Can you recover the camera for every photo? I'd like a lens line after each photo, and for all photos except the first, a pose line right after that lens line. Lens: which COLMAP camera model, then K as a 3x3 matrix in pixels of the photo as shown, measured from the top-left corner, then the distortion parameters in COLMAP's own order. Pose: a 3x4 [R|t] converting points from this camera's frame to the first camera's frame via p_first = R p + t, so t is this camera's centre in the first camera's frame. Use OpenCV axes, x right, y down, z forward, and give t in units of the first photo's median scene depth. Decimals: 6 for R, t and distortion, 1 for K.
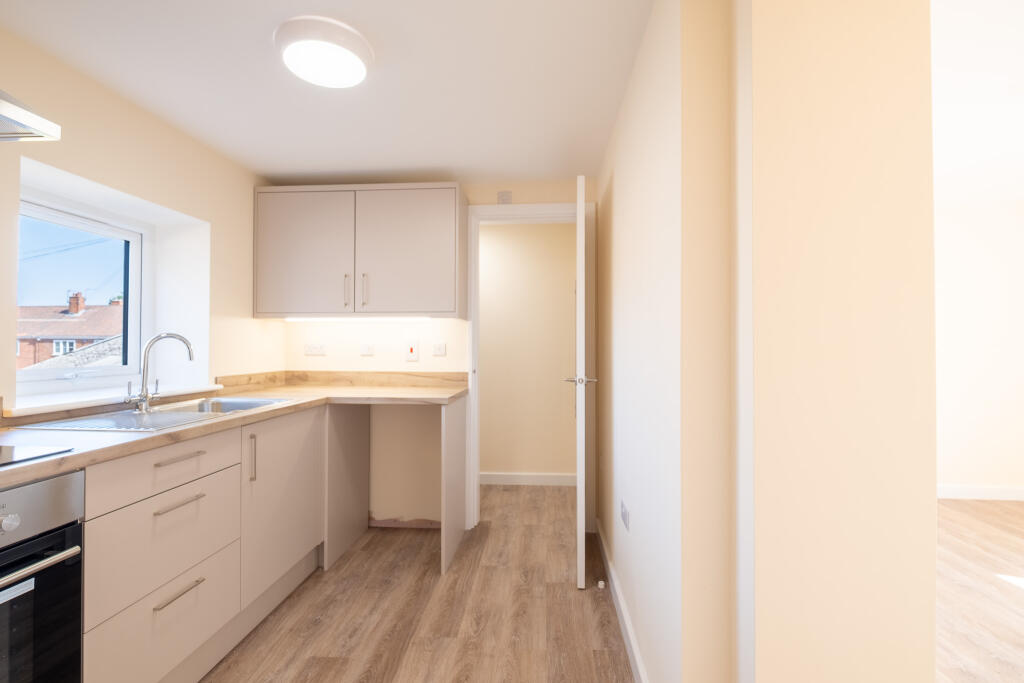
lens RADIAL K [[455.5, 0, 514.3], [0, 455.5, 341.0], [0, 0, 1]] dist [0.010500, -0.006446]
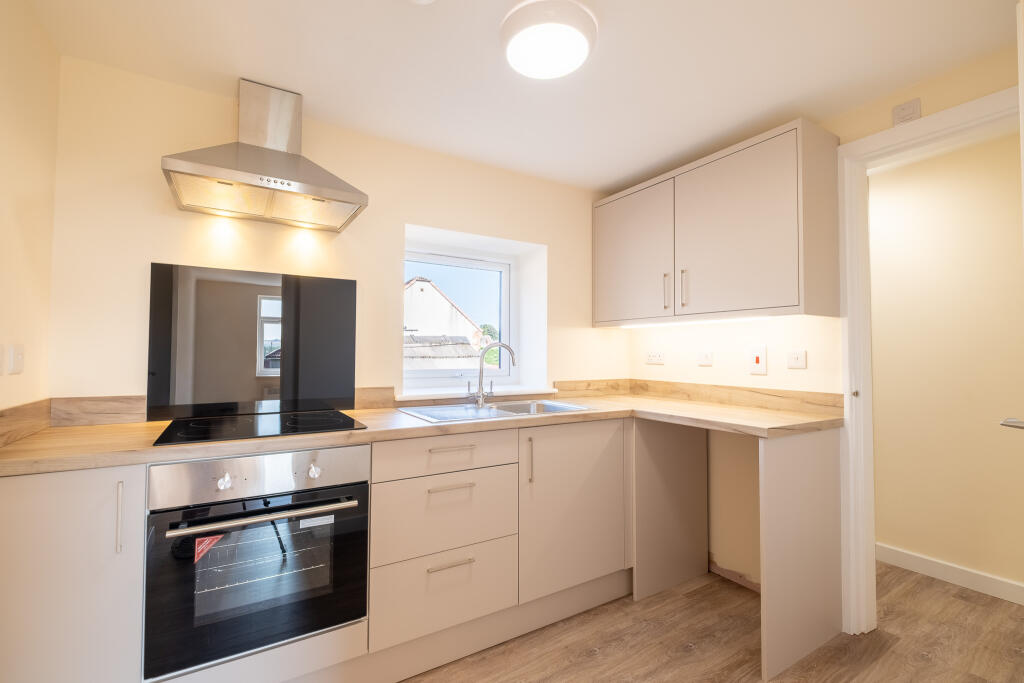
lens RADIAL K [[455.5, 0, 514.3], [0, 455.5, 341.0], [0, 0, 1]] dist [0.010500, -0.006446]
pose [[0.591197, -0.020892, -0.806257, 0.187897], [0.004265, 0.999731, -0.022778, 0.004865], [0.806516, 0.010028, 0.591127, 0.261677]]
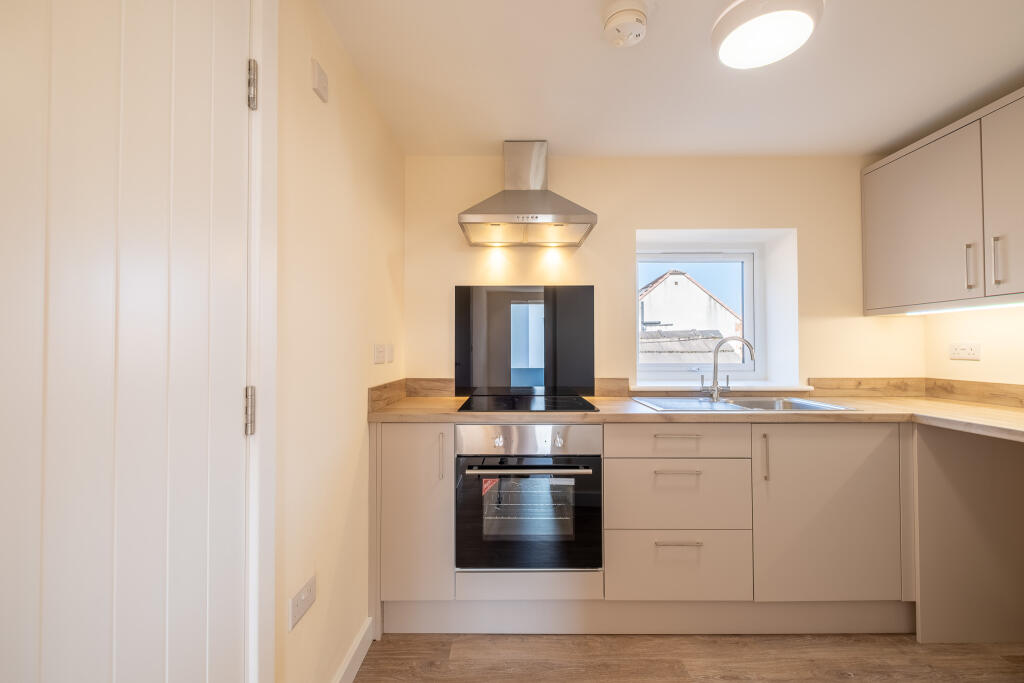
lens RADIAL K [[455.5, 0, 514.3], [0, 455.5, 341.0], [0, 0, 1]] dist [0.010500, -0.006446]
pose [[0.081397, -0.018382, -0.996512, 0.295878], [0.013034, 0.999764, -0.017377, 0.006216], [0.996597, -0.011574, 0.081617, 0.272142]]
